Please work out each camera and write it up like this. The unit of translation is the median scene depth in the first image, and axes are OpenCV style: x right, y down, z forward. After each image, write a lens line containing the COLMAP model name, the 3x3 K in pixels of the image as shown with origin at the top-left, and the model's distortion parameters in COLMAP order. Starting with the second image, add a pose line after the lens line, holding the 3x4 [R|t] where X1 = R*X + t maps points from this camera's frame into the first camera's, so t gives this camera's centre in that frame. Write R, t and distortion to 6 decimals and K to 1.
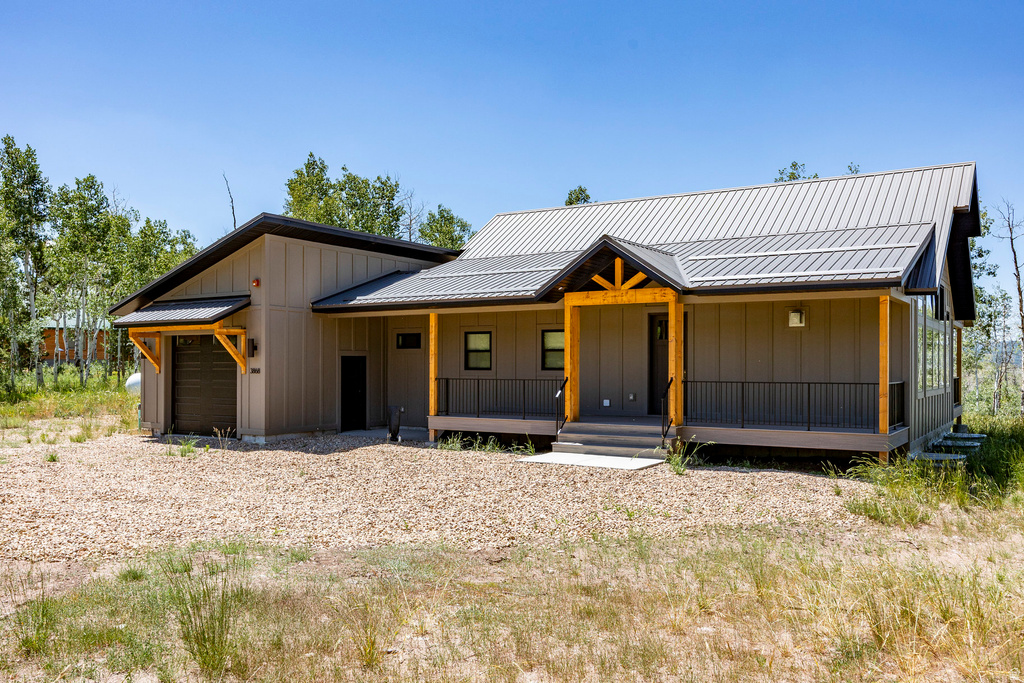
lens RADIAL K [[863.9, 0, 512.5], [0, 863.9, 364.9], [0, 0, 1]] dist [-0.000933, -0.002370]
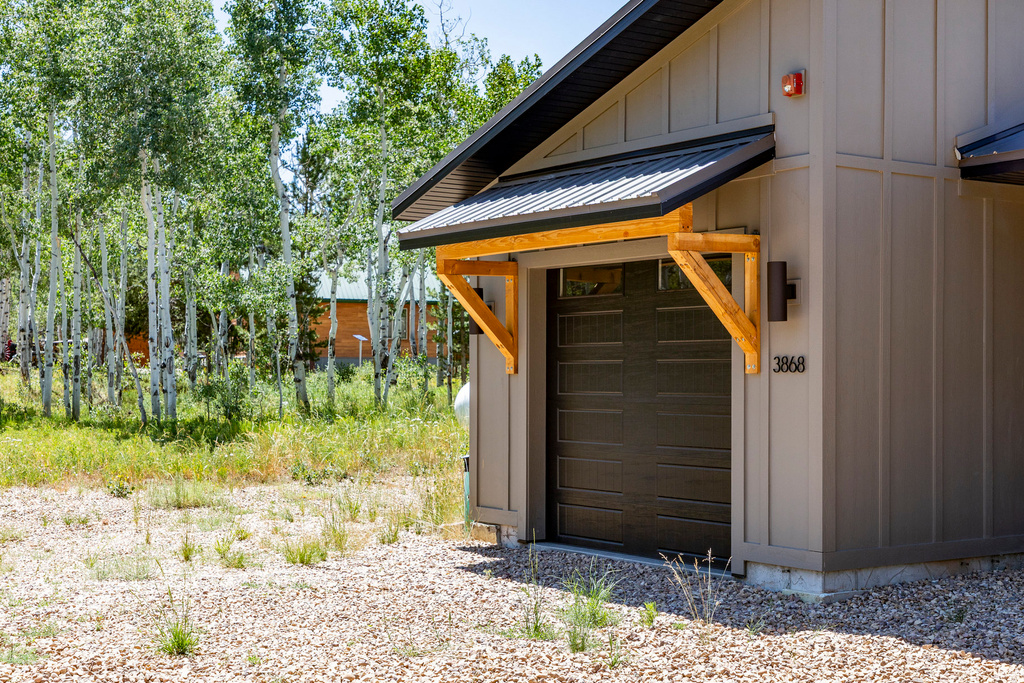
lens RADIAL K [[1500.2, 0, 512.0], [0, 1500.2, 341.5], [0, 0, 1]] dist [0.010069, 0.007890]
pose [[0.918758, -0.008127, -0.394737, -0.173333], [-0.000537, 0.999761, -0.021834, 0.010621], [0.394820, 0.020272, 0.918535, 0.452833]]
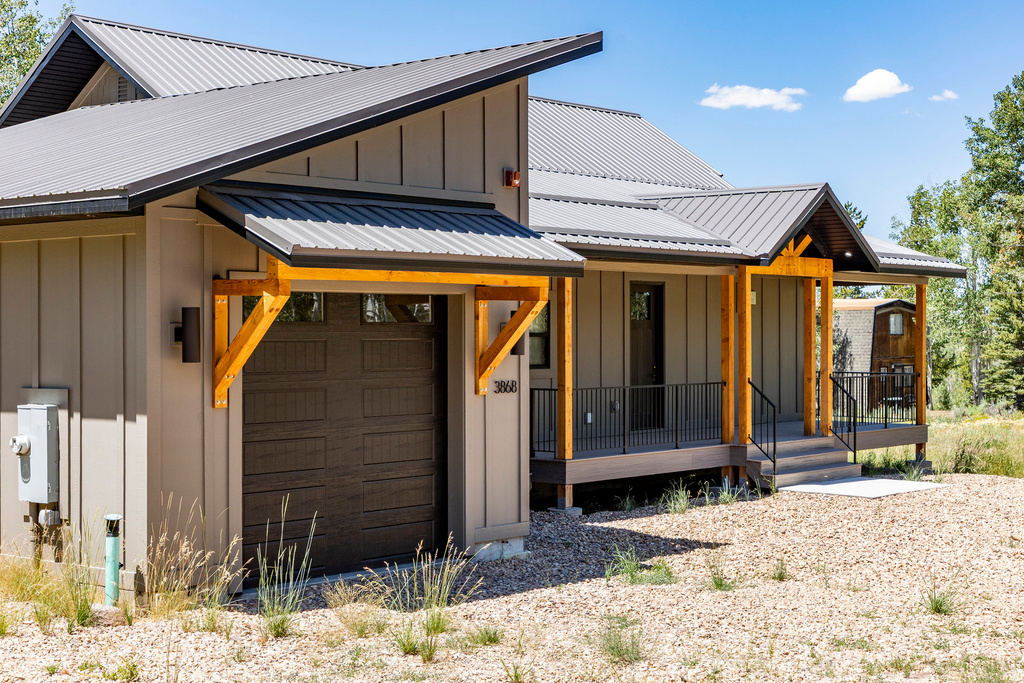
lens RADIAL K [[1657.8, 0, 512.0], [0, 1657.8, 341.5], [0, 0, 1]] dist [-0.361765, -0.022511]
pose [[0.168490, -0.007707, 0.985673, -1.082272], [0.000389, 0.999970, 0.007752, -0.021132], [-0.985703, -0.000923, 0.168488, 0.855485]]
